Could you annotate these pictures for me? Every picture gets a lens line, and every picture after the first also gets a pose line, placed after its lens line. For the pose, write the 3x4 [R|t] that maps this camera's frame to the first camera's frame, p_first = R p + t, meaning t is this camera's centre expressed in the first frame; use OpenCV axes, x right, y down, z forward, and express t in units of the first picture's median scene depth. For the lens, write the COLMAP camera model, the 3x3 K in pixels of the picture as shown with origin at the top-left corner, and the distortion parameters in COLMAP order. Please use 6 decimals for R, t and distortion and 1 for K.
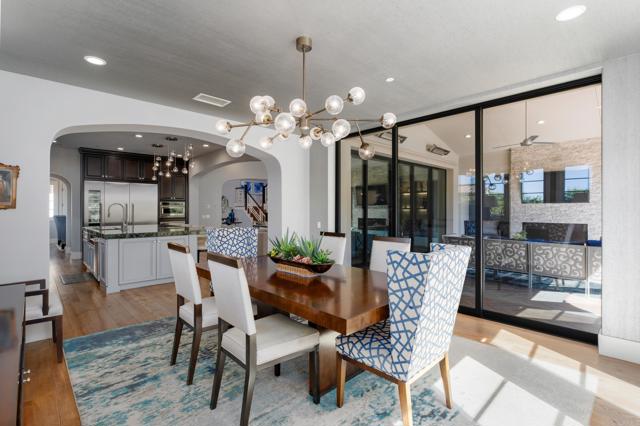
lens RADIAL K [[303.4, 0, 321.8], [0, 303.4, 209.5], [0, 0, 1]] dist [0.002046, 0.000080]
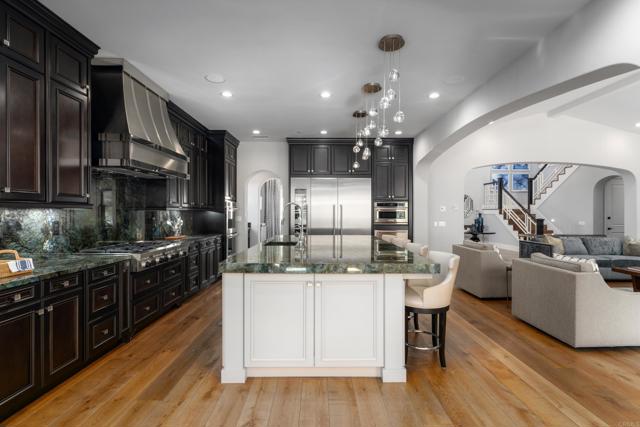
lens RADIAL K [[303.4, 0, 322.4], [0, 303.4, 210.8], [0, 0, 1]] dist [0.002046, 0.000080]
pose [[0.729625, -0.001423, -0.683847, -0.076130], [-0.004129, 0.999970, -0.006487, 0.000145], [0.683836, 0.007557, 0.729597, 0.226626]]
